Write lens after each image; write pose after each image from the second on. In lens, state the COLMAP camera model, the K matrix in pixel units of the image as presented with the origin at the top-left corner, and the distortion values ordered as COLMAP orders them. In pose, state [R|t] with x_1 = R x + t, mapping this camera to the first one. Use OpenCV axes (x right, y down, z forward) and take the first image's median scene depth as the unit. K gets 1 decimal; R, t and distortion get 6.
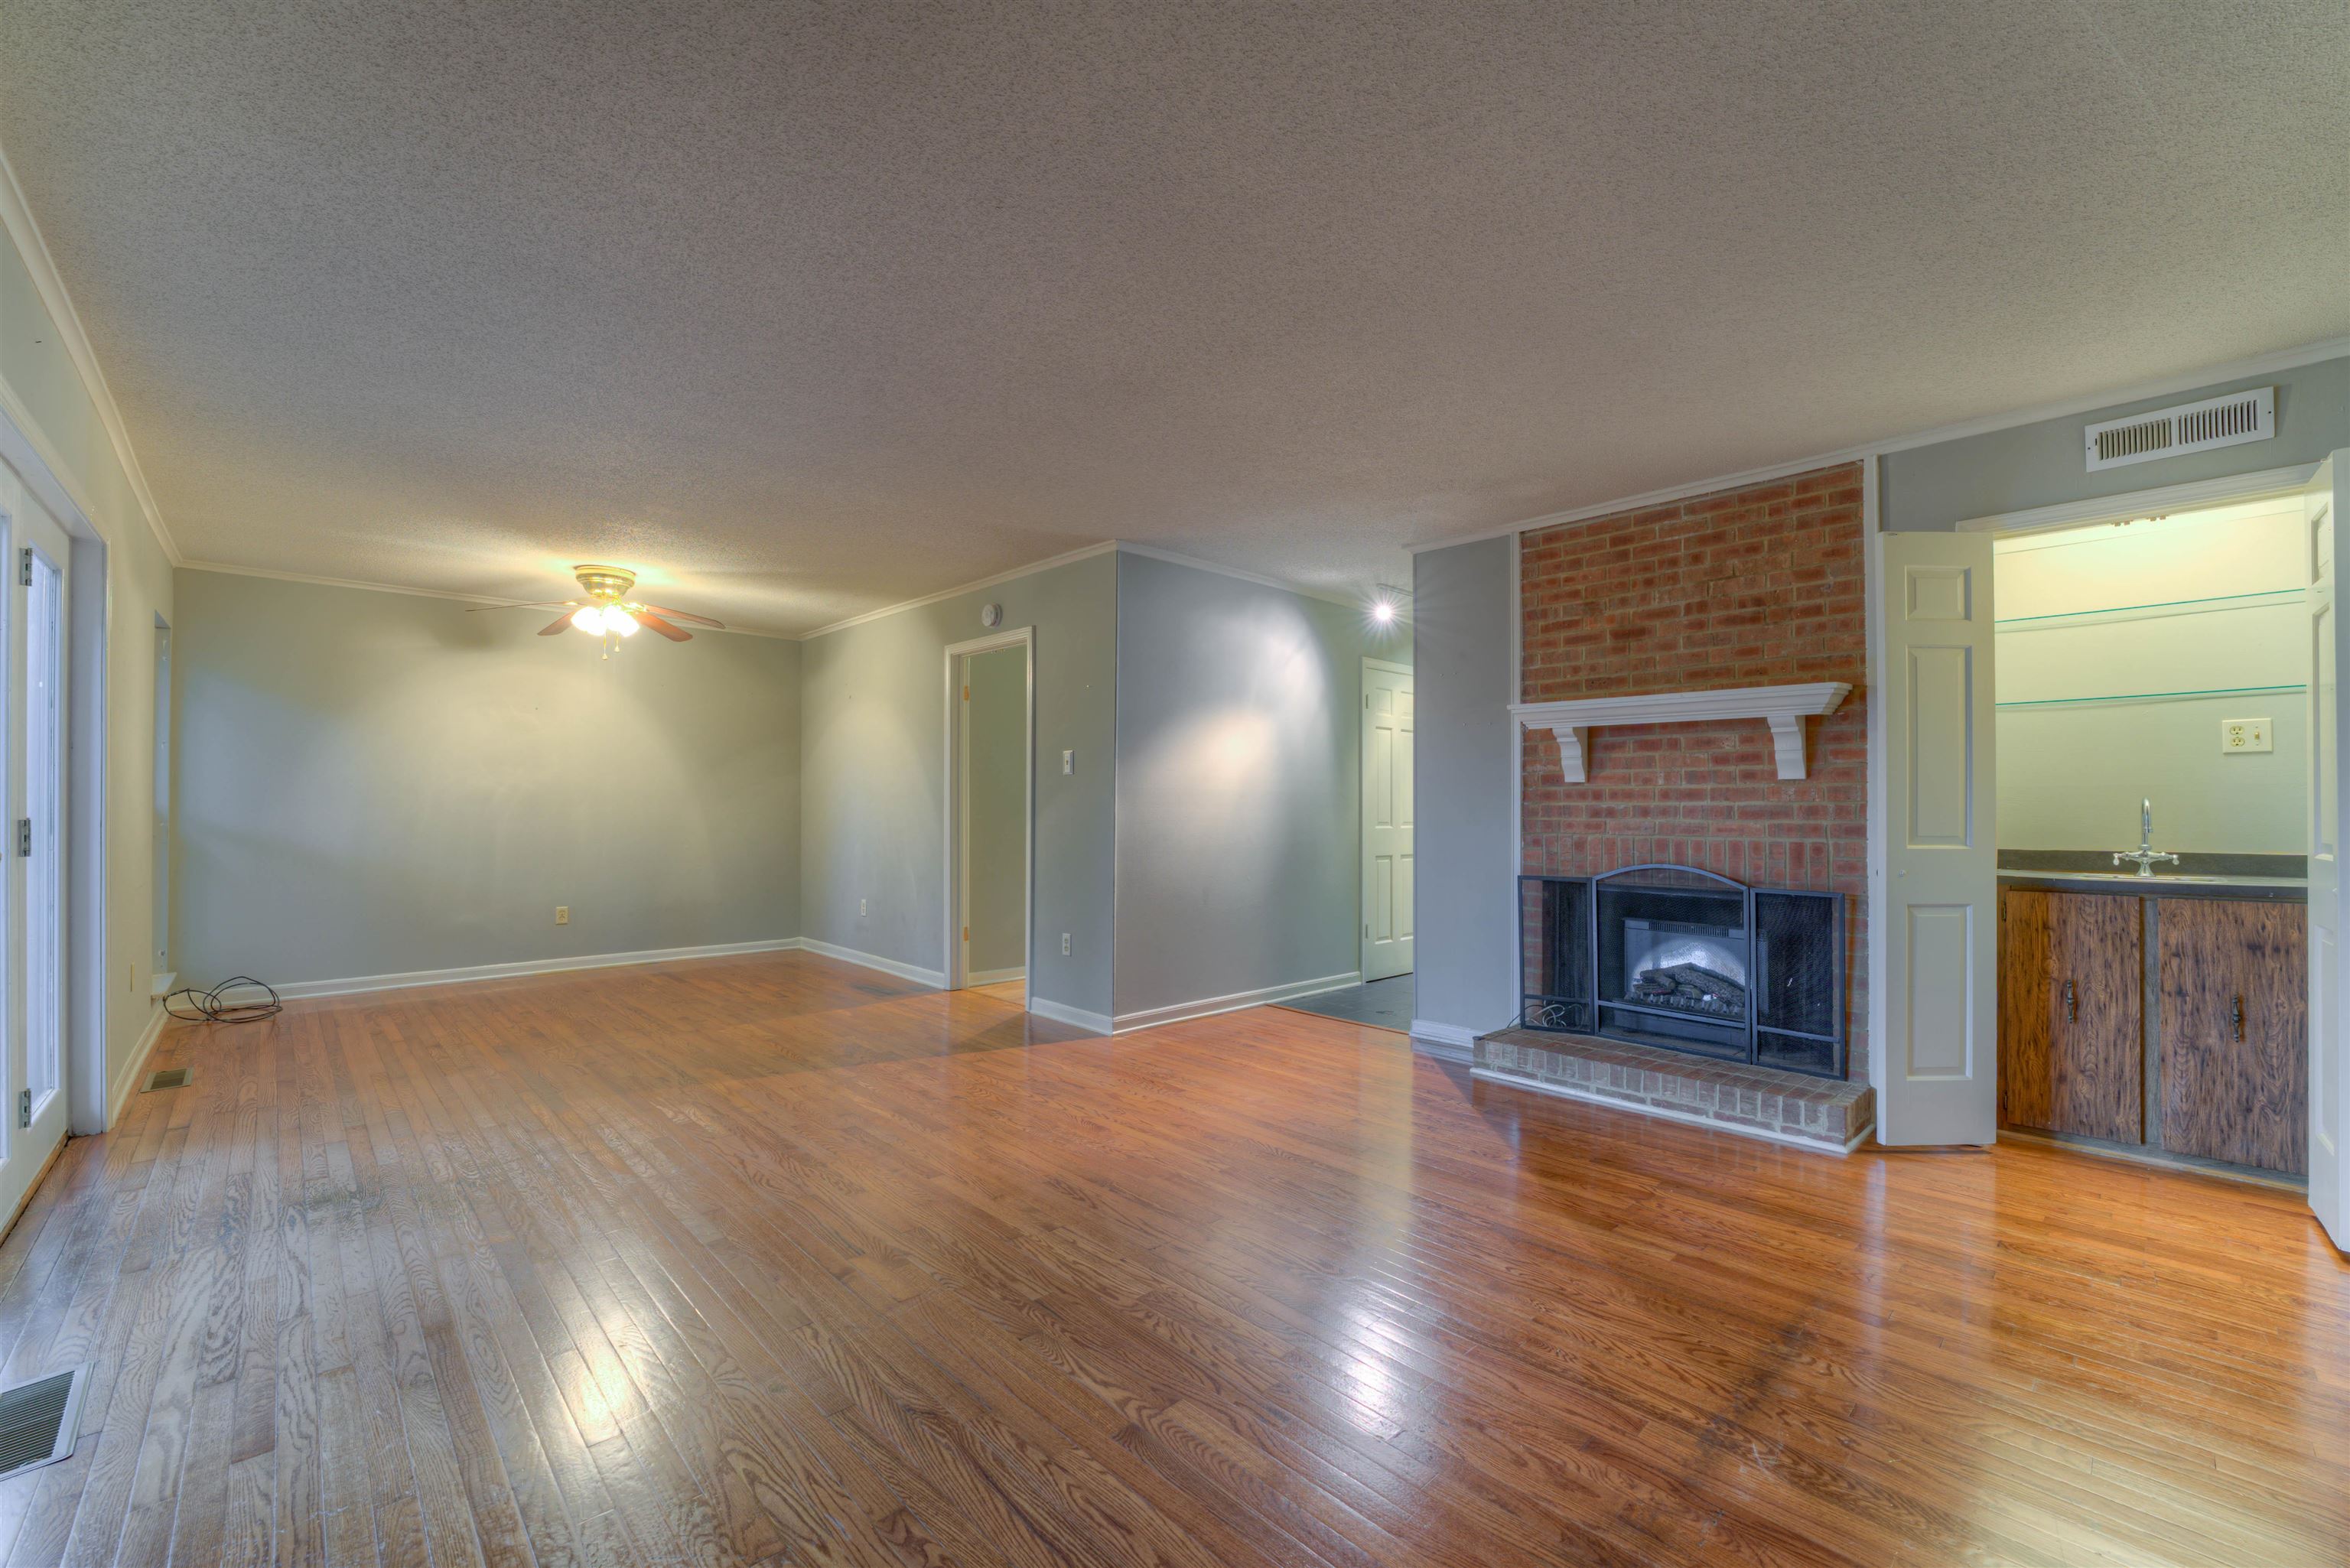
lens RADIAL K [[961.7, 0, 1176.9], [0, 961.7, 795.2], [0, 0, 1]] dist [-0.024763, 0.002256]
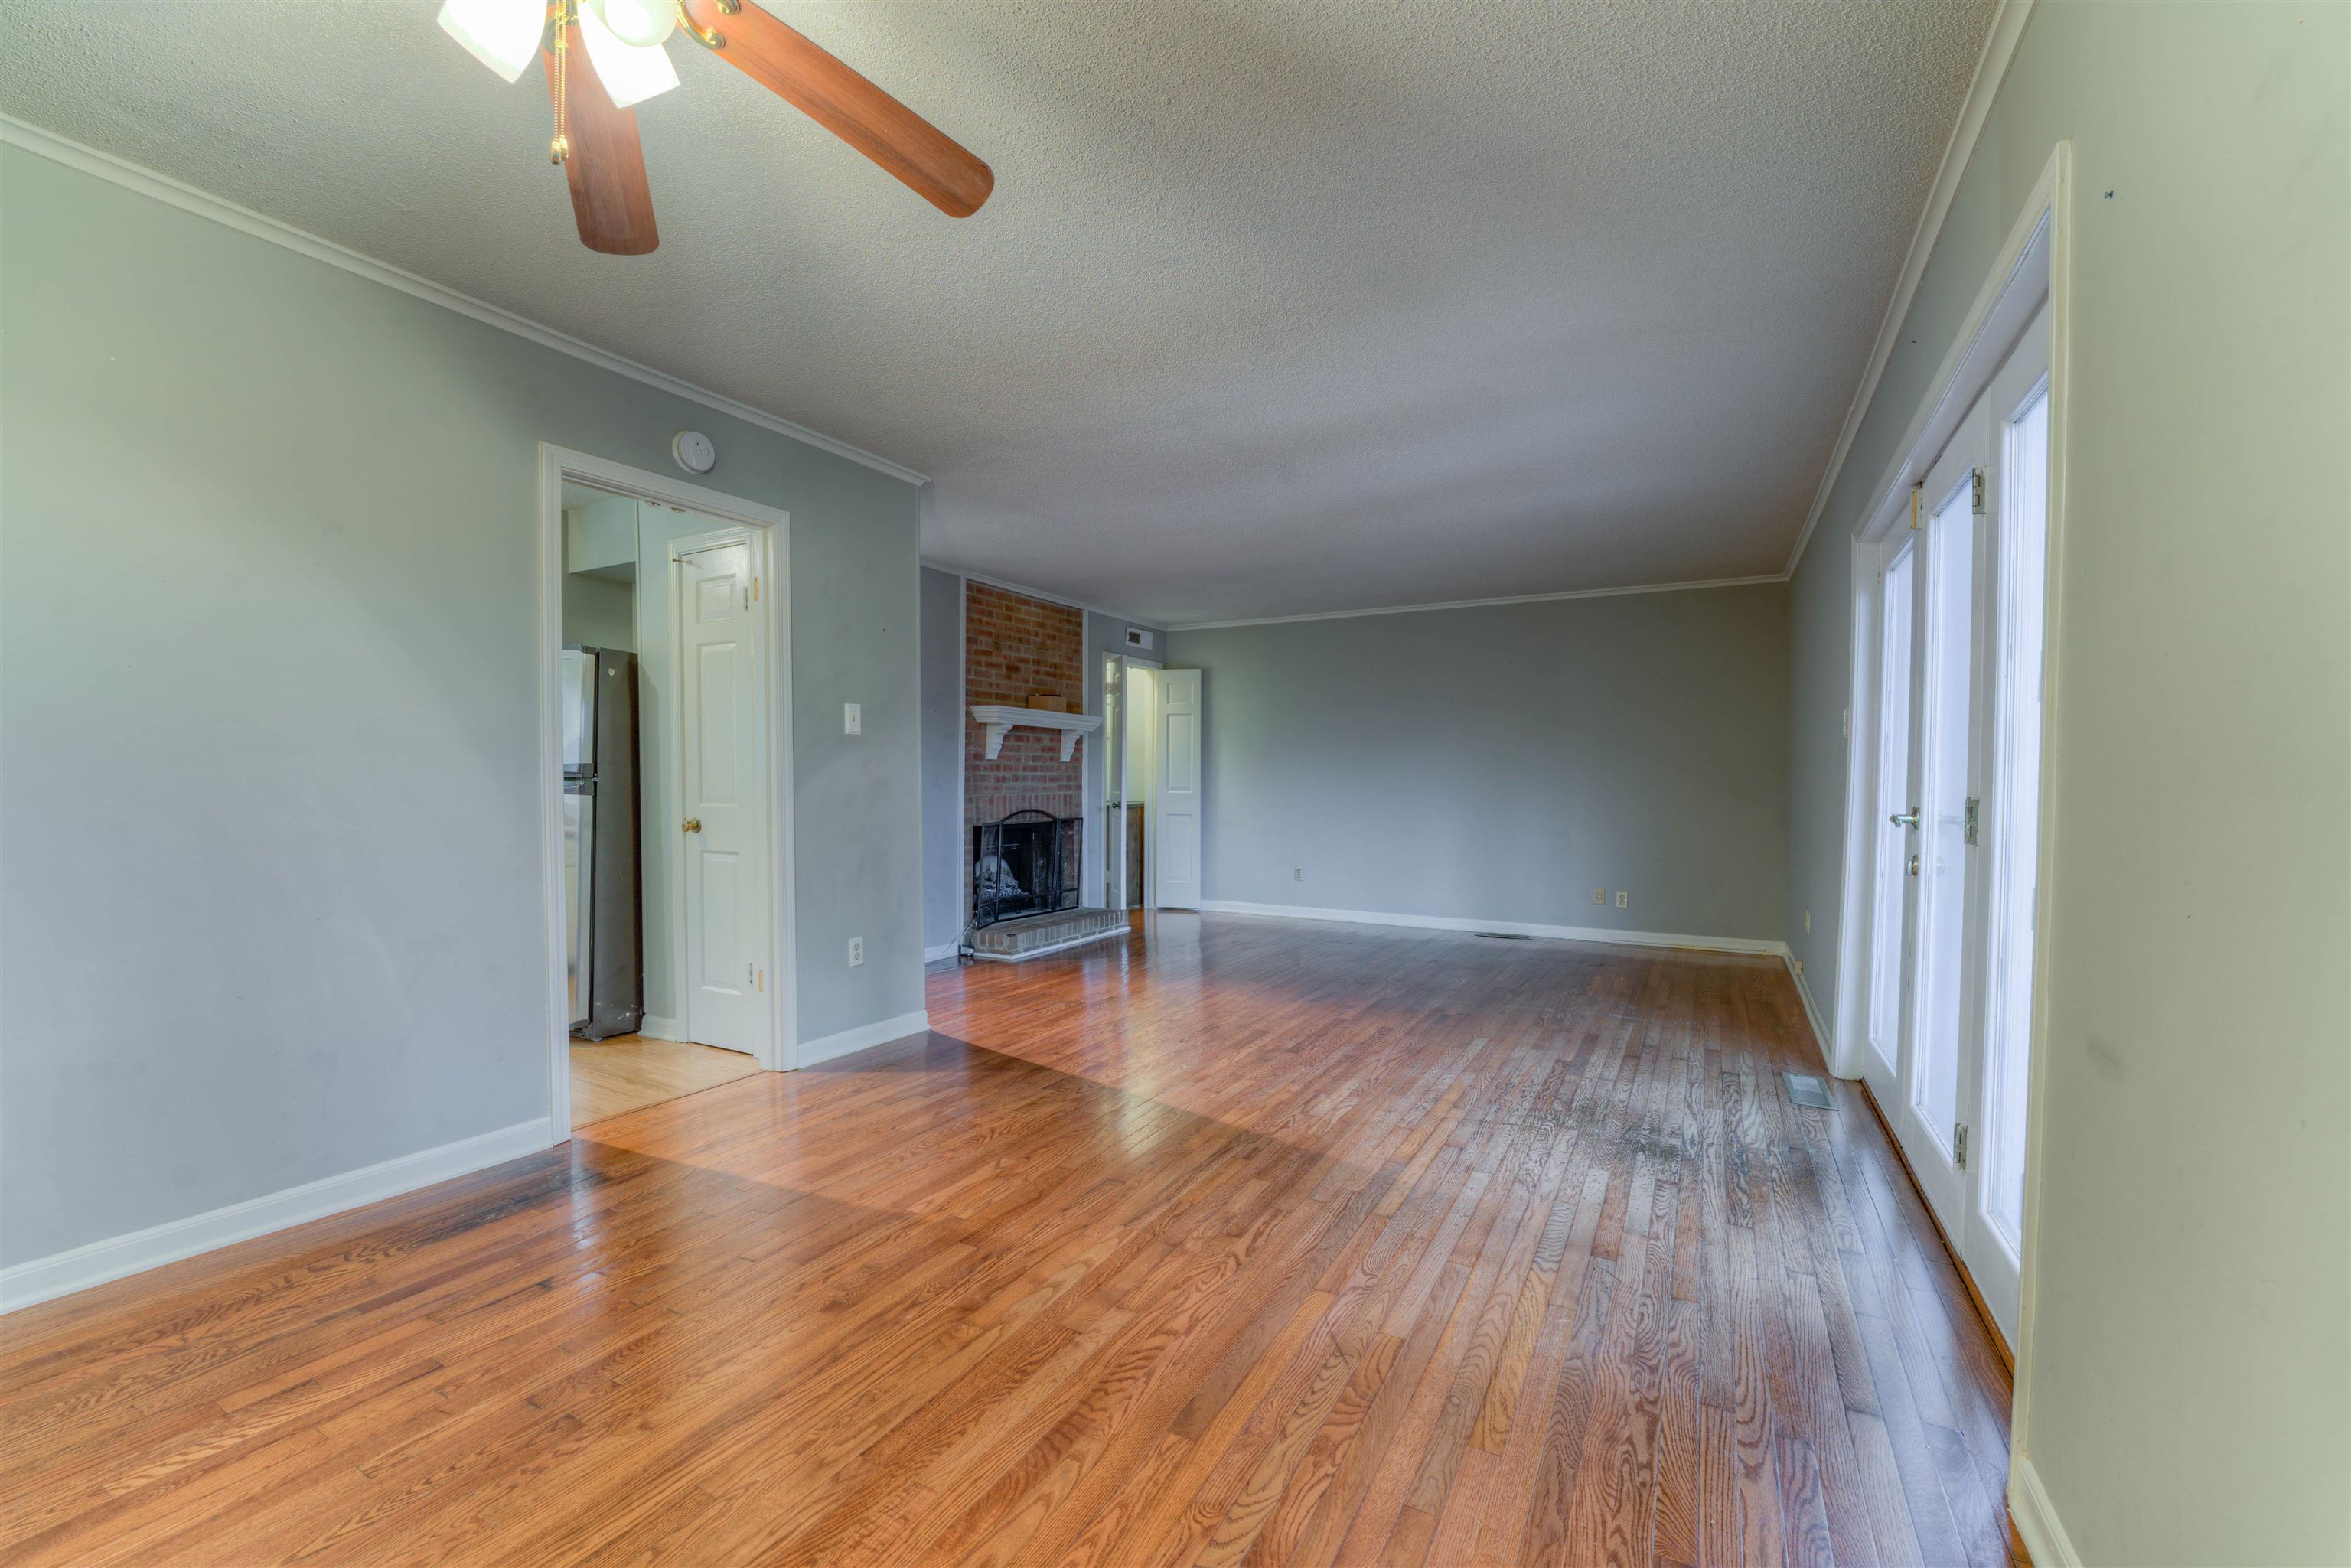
lens RADIAL K [[962.1, 0, 1170.7], [0, 962.1, 790.6], [0, 0, 1]] dist [-0.024763, 0.002256]
pose [[-0.296085, -0.017013, 0.955010, -1.257866], [-0.016846, 0.999779, 0.012588, 0.013577], [-0.955013, -0.012361, -0.296306, 1.326110]]
